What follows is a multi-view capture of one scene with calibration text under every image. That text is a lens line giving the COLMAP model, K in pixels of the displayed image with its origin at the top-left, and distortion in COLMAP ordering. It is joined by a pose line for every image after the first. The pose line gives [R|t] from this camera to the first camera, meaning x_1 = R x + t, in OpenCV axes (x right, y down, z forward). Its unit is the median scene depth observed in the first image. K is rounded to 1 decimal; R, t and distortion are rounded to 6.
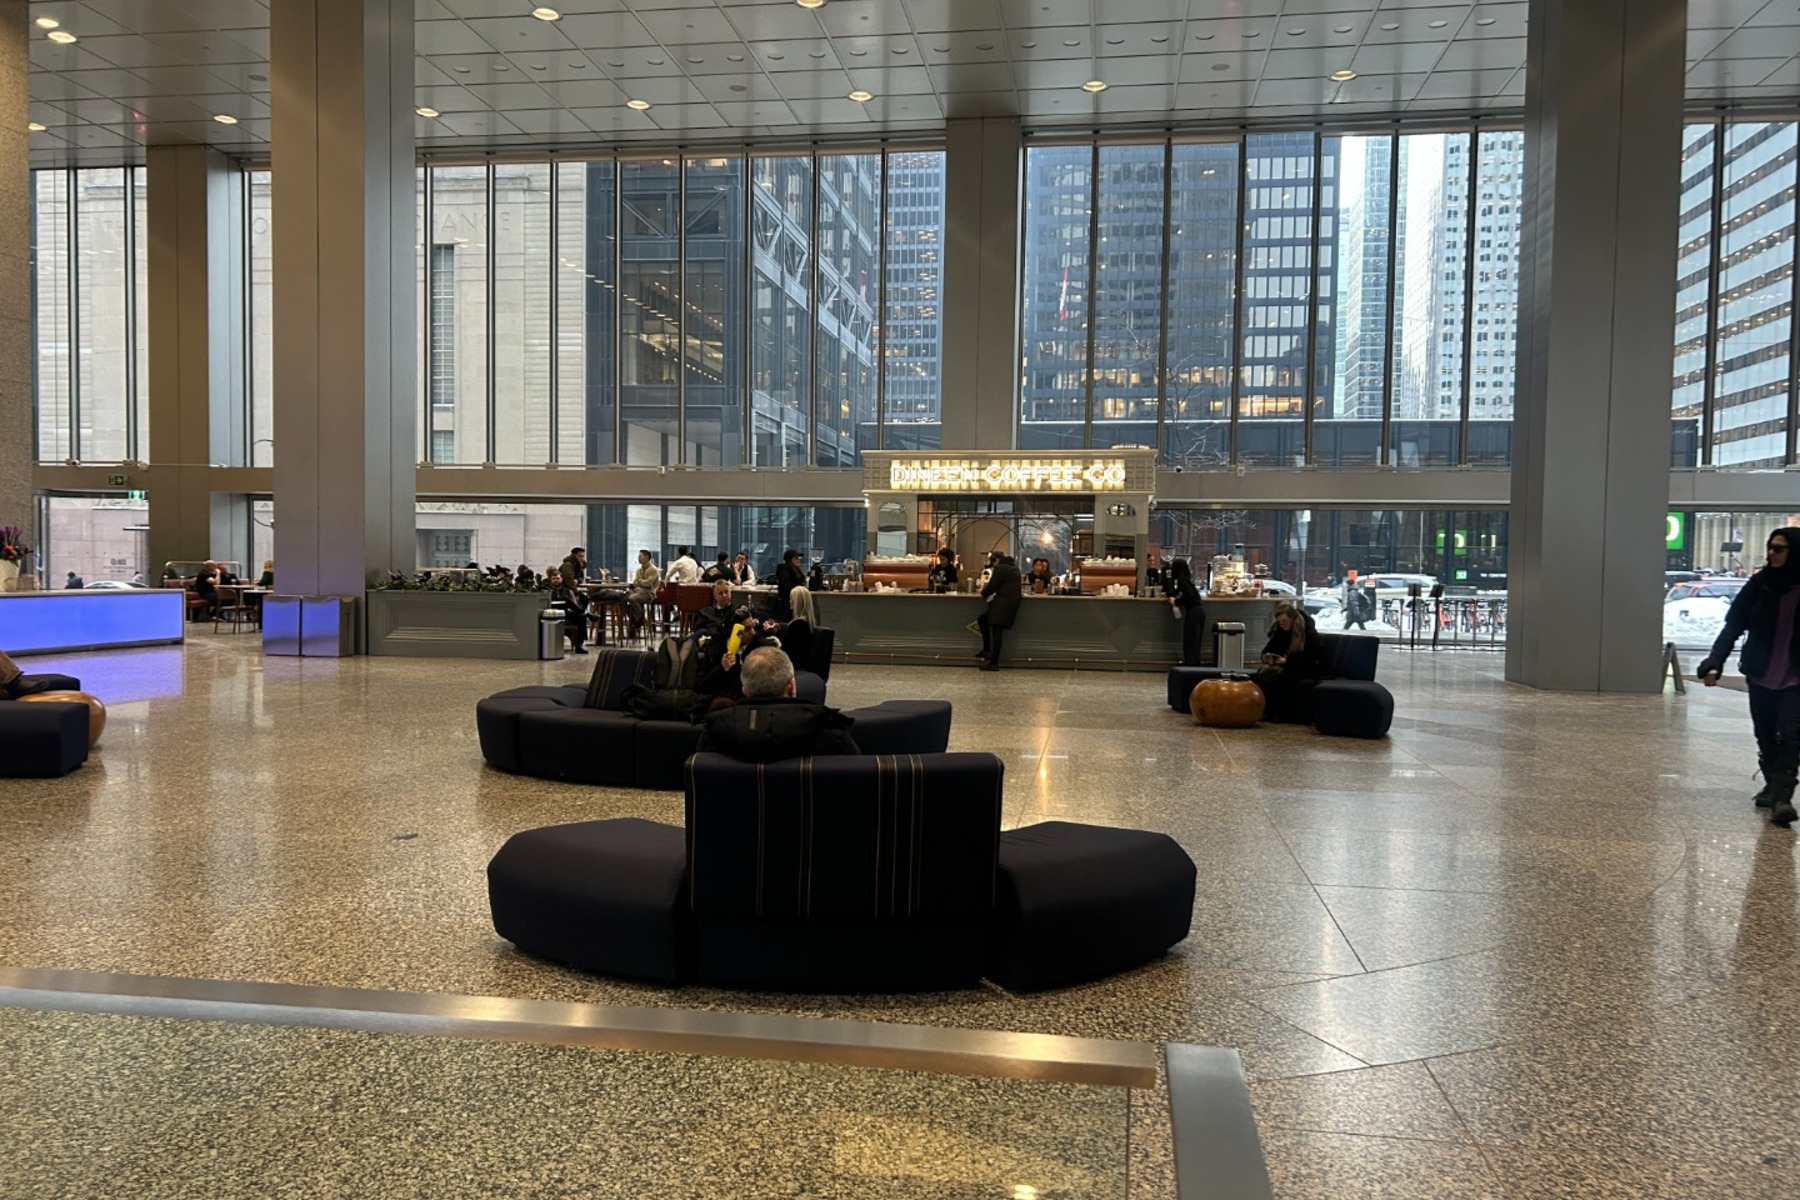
lens RADIAL K [[1379.7, 0, 900.0], [0, 1379.7, 600.0], [0, 0, 1]] dist [0.057645, -0.004431]
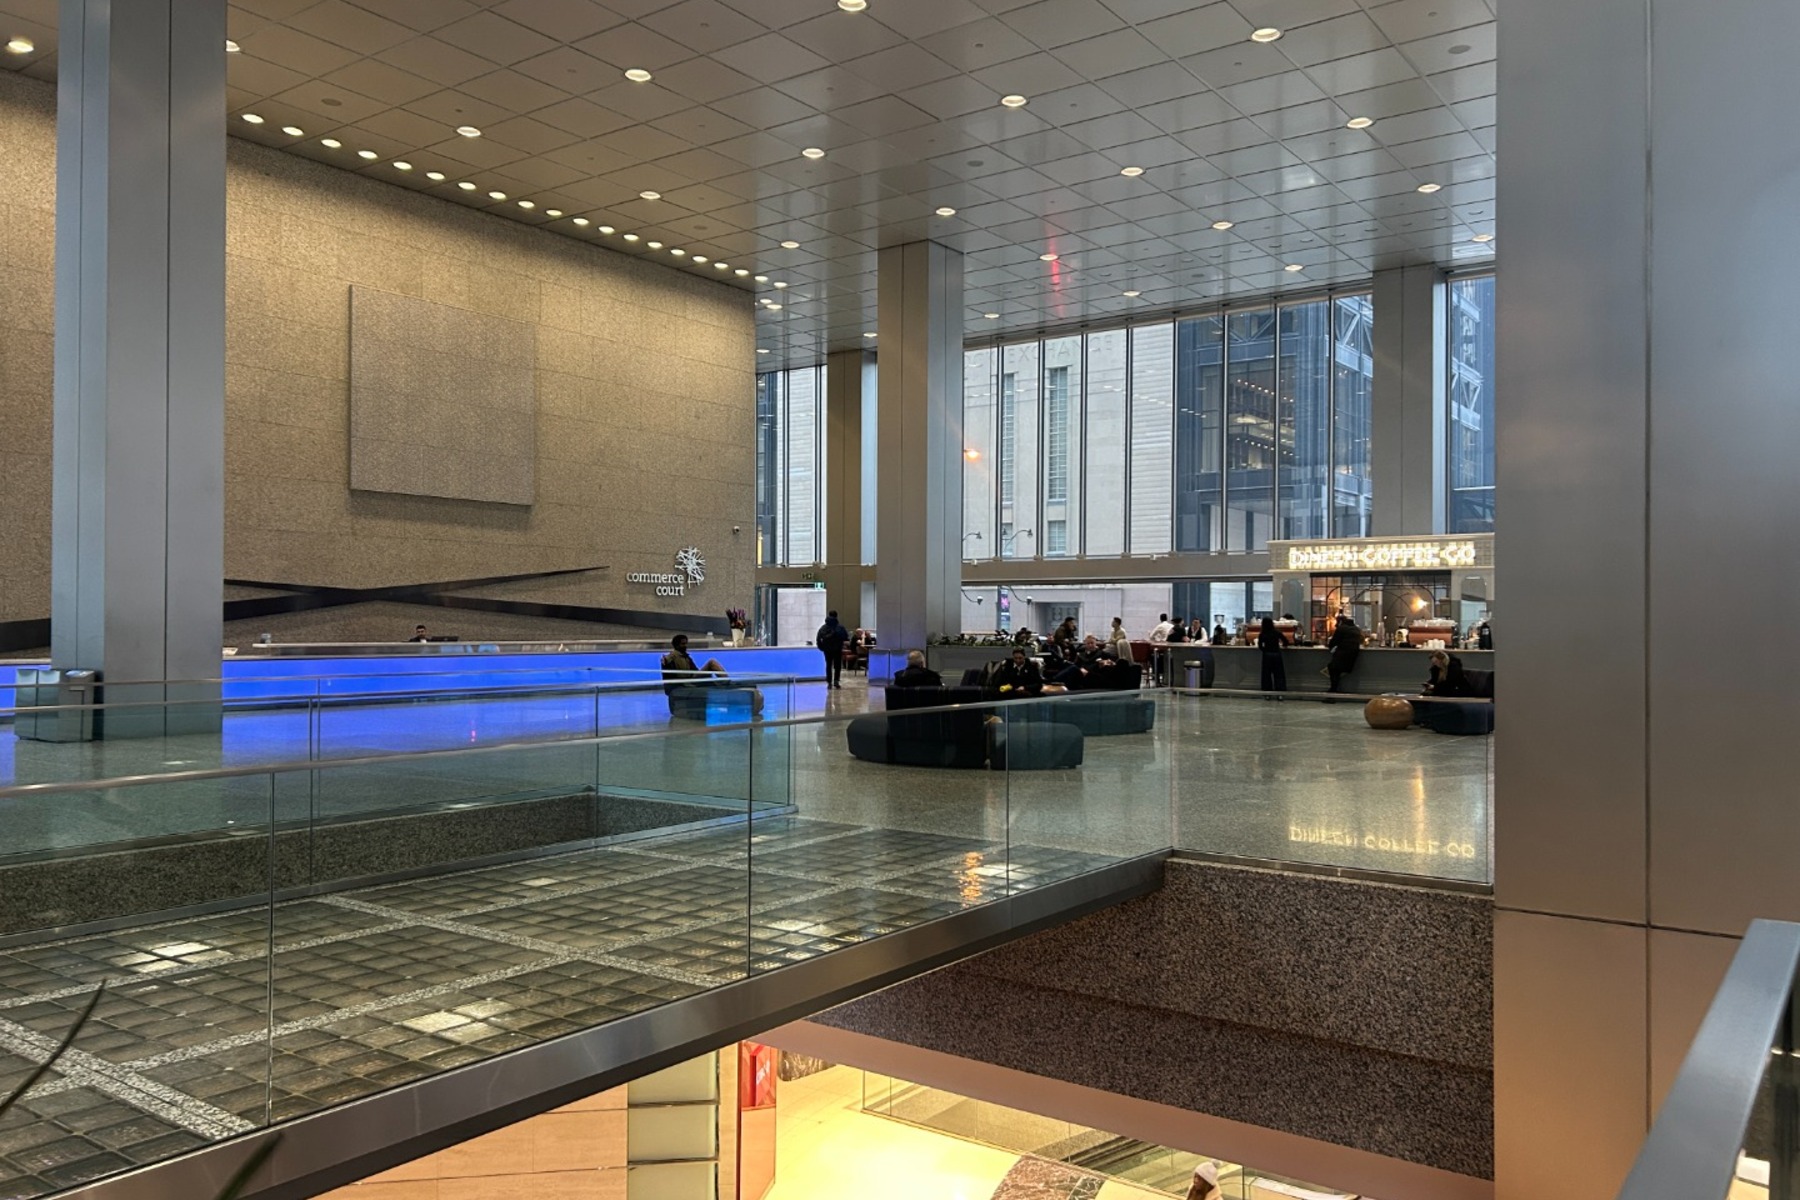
lens RADIAL K [[1360.7, 0, 900.0], [0, 1360.7, 600.0], [0, 0, 1]] dist [-0.000760, -0.000323]
pose [[0.891951, -0.017367, -0.451798, 0.243259], [-0.005184, 0.998804, -0.048628, 0.014331], [0.452102, 0.045716, 0.890794, -0.324695]]
